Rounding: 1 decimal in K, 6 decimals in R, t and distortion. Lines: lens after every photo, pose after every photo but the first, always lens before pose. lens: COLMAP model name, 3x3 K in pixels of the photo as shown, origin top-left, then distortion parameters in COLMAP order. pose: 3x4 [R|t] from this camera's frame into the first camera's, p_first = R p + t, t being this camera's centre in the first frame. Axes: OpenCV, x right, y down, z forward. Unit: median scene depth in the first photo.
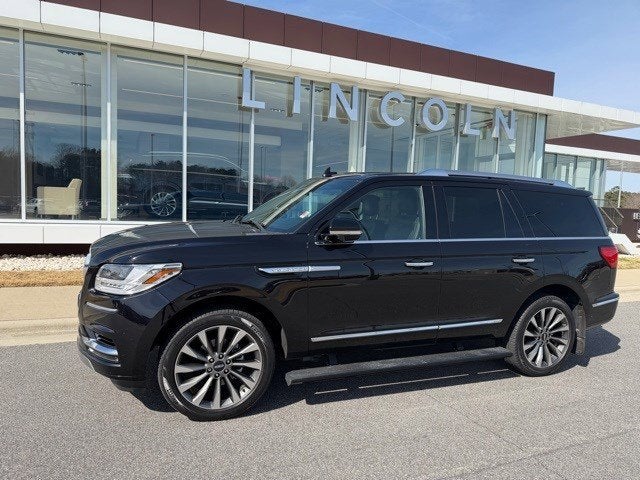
lens RADIAL K [[440.0, 0, 314.2], [0, 440.0, 242.5], [0, 0, 1]] dist [0.028717, -0.031625]
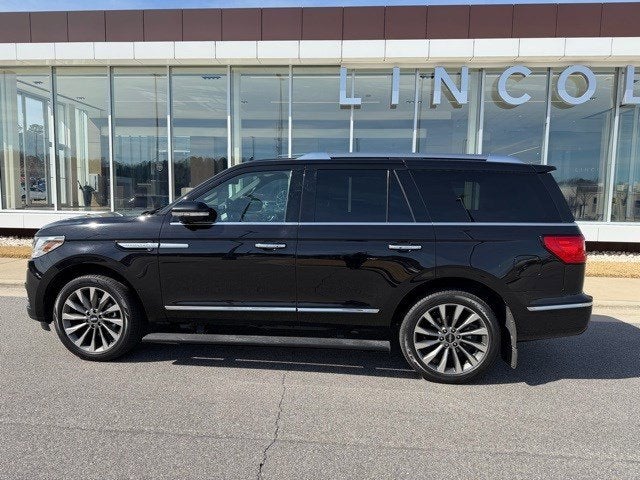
lens RADIAL K [[440.0, 0, 320.0], [0, 440.0, 238.1], [0, 0, 1]] dist [0.028717, -0.031625]
pose [[0.887004, 0.019586, -0.461347, 0.690577], [-0.021201, 0.999774, 0.001683, 0.022276], [0.461275, 0.008289, 0.887218, 0.118867]]
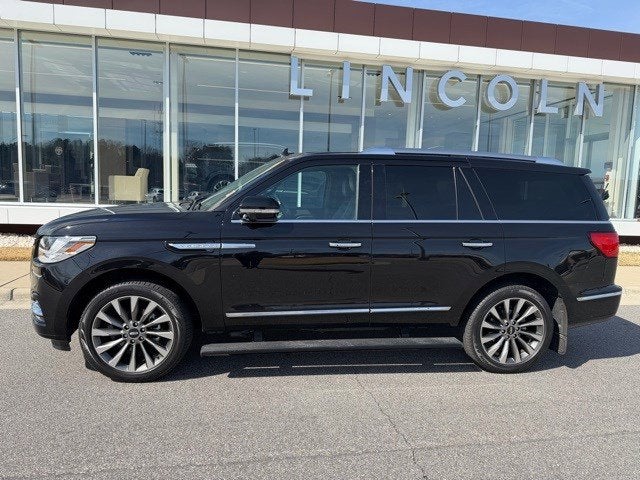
lens RADIAL K [[440.0, 0, 321.7], [0, 440.0, 239.4], [0, 0, 1]] dist [0.028717, -0.031625]
pose [[0.974910, 0.019988, -0.221700, 0.340519], [-0.016294, 0.999697, 0.018477, 0.016937], [0.222002, -0.014401, 0.974940, 0.034534]]
